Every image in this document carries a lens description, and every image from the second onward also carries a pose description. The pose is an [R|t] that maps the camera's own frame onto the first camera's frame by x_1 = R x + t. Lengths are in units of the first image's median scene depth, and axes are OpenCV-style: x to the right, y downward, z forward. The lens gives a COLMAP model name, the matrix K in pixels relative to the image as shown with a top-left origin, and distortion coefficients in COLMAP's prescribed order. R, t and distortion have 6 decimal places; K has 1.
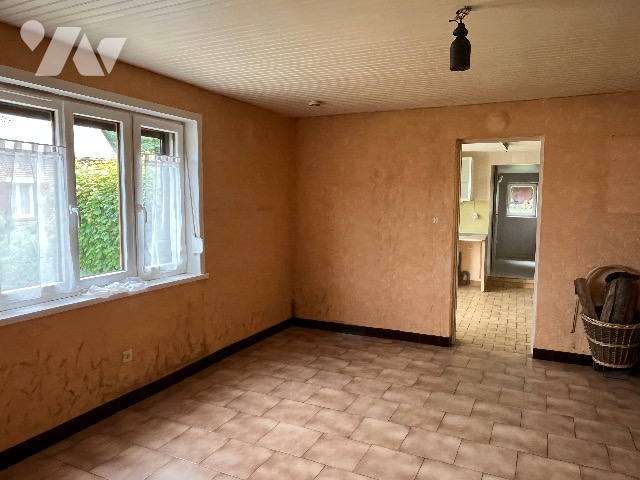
lens RADIAL K [[455.1, 0, 320.0], [0, 455.1, 240.0], [0, 0, 1]] dist [-0.002440, -0.004424]
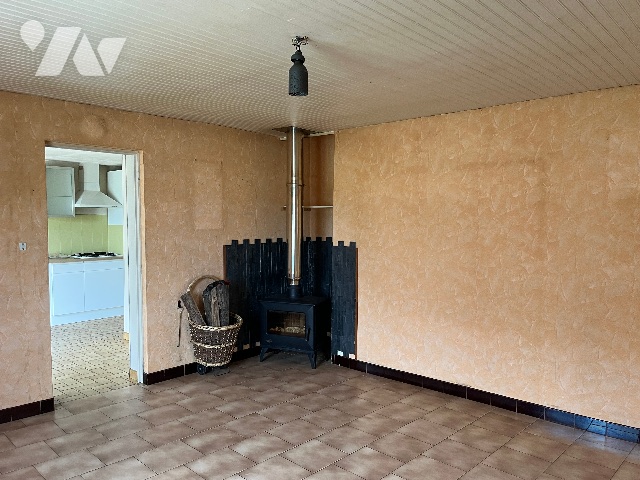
lens RADIAL K [[490.5, 0, 320.0], [0, 490.5, 240.0], [0, 0, 1]] dist [0.072847, -0.096994]
pose [[0.310662, -0.049332, 0.949239, -0.434423], [0.080825, 0.996406, 0.025332, -0.041783], [-0.947078, 0.068852, 0.313533, 0.361042]]
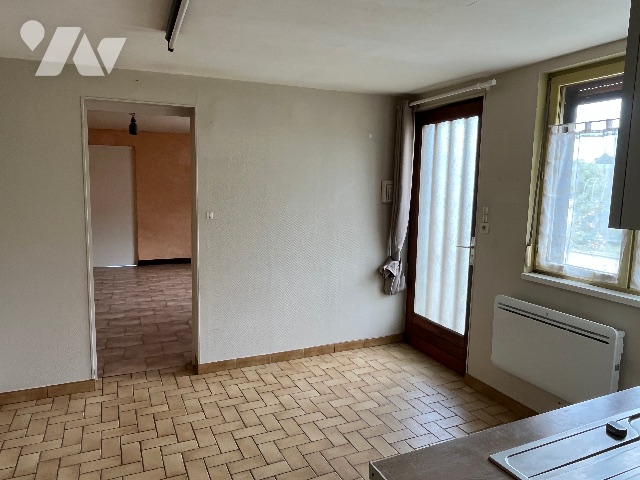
lens RADIAL K [[458.2, 0, 320.0], [0, 458.2, 240.0], [0, 0, 1]] dist [-0.002180, -0.000438]
pose [[-0.660519, 0.075029, -0.747051, 0.926339], [-0.089878, 0.979938, 0.177886, -0.198990], [0.745411, 0.184641, -0.640524, 2.067563]]
